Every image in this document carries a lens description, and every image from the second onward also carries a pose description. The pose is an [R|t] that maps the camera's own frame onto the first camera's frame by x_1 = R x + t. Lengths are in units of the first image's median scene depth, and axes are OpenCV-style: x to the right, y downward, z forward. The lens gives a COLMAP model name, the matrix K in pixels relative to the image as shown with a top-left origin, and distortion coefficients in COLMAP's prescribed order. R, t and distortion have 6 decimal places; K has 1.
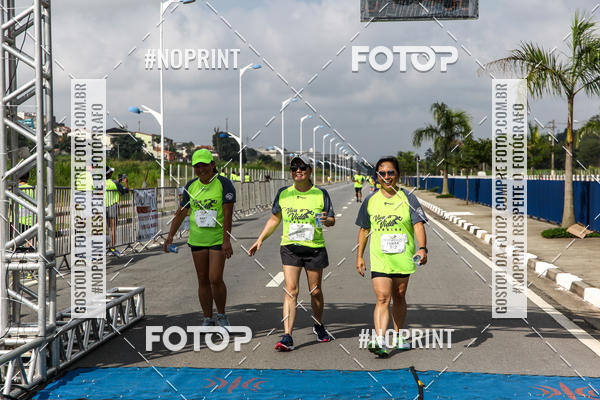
lens RADIAL K [[1284.3, 0, 303.2], [0, 1284.3, 198.5], [0, 0, 1]] dist [0.385605, -0.630413]
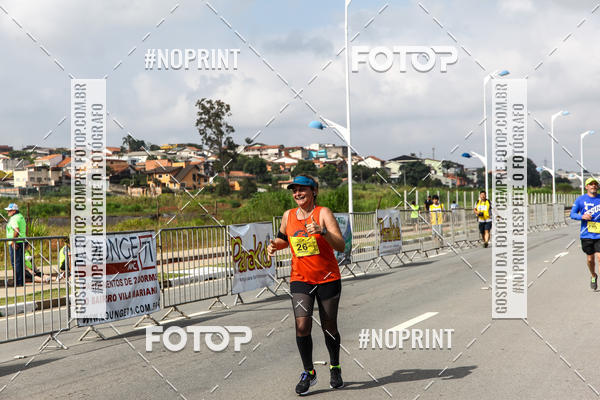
lens RADIAL K [[1172.5, 0, 302.9], [0, 1172.5, 200.0], [0, 0, 1]] dist [0.246011, -0.337951]
pose [[0.962647, -0.023325, -0.269751, 0.023037], [0.018195, 0.999603, -0.021505, -0.002002], [0.270146, 0.015794, 0.962690, 0.107956]]
